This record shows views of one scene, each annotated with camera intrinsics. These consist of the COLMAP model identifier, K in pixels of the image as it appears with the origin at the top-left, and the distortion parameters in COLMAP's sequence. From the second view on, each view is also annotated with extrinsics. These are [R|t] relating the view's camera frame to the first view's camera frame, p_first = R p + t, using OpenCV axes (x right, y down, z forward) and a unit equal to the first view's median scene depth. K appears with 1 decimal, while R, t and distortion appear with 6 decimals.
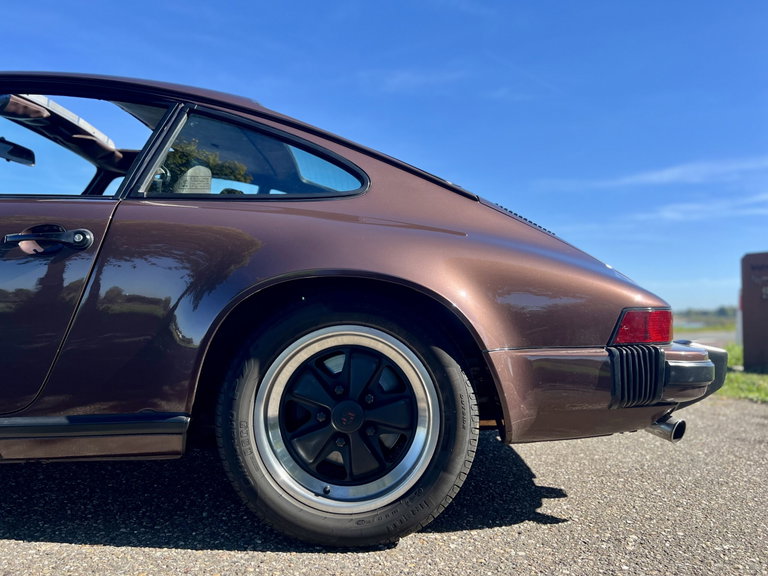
lens RADIAL K [[575.6, 0, 384.0], [0, 575.6, 288.0], [0, 0, 1]] dist [0.048316, -0.052458]
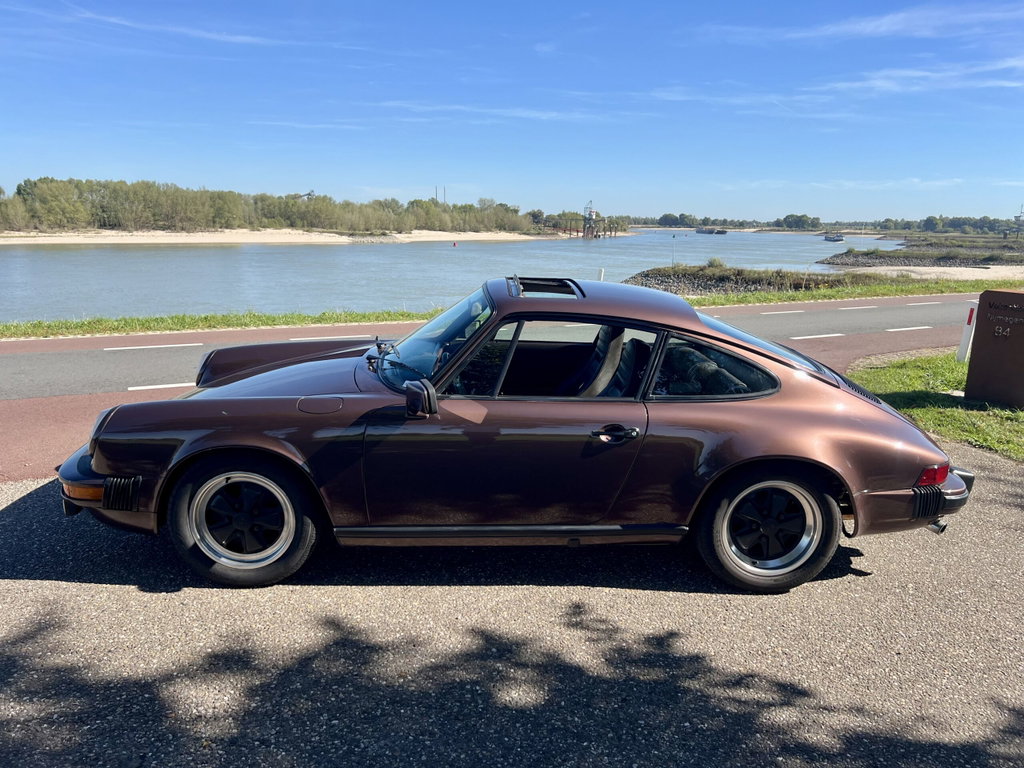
lens RADIAL K [[767.4, 0, 512.0], [0, 767.4, 384.0], [0, 0, 1]] dist [0.048316, -0.052458]
pose [[0.998918, 0.013631, 0.044459, -0.950391], [-0.024475, 0.967046, 0.253421, -0.777762], [-0.039539, -0.254235, 0.966334, -1.159456]]
